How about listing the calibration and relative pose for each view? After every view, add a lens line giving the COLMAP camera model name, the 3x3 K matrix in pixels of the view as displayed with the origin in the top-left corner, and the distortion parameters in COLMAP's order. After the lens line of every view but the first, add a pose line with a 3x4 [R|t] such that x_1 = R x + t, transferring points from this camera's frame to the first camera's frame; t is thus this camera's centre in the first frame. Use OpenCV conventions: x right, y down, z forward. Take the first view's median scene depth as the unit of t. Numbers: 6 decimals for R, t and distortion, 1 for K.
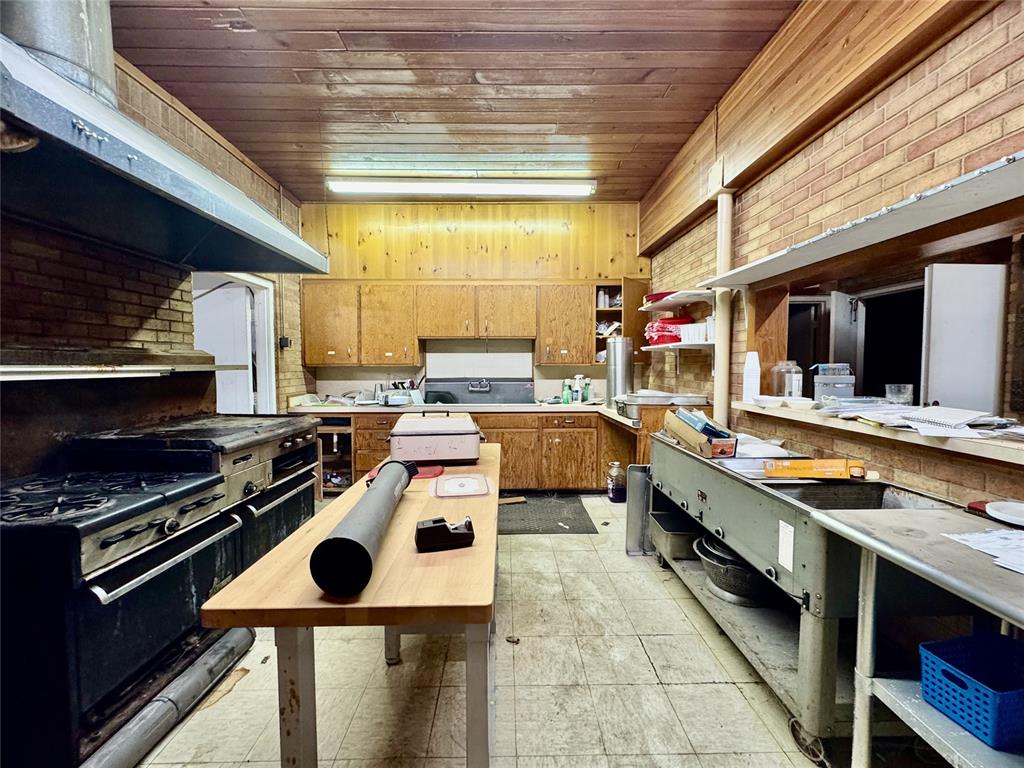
lens RADIAL K [[411.7, 0, 515.2], [0, 411.7, 383.0], [0, 0, 1]] dist [-0.002740, 0.000486]
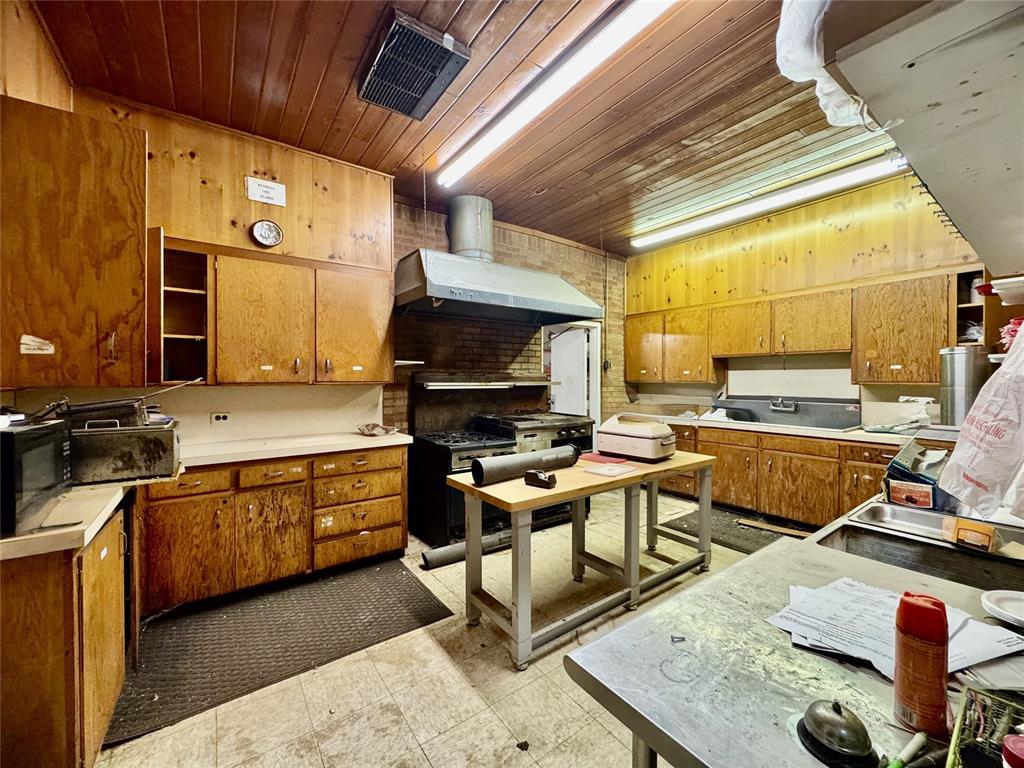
lens RADIAL K [[411.7, 0, 504.7], [0, 411.7, 382.4], [0, 0, 1]] dist [-0.002740, 0.000486]
pose [[0.561546, 0.010045, -0.827384, 0.386009], [-0.038964, 0.999138, -0.014315, -0.007760], [0.826527, 0.040276, 0.561454, -0.048694]]
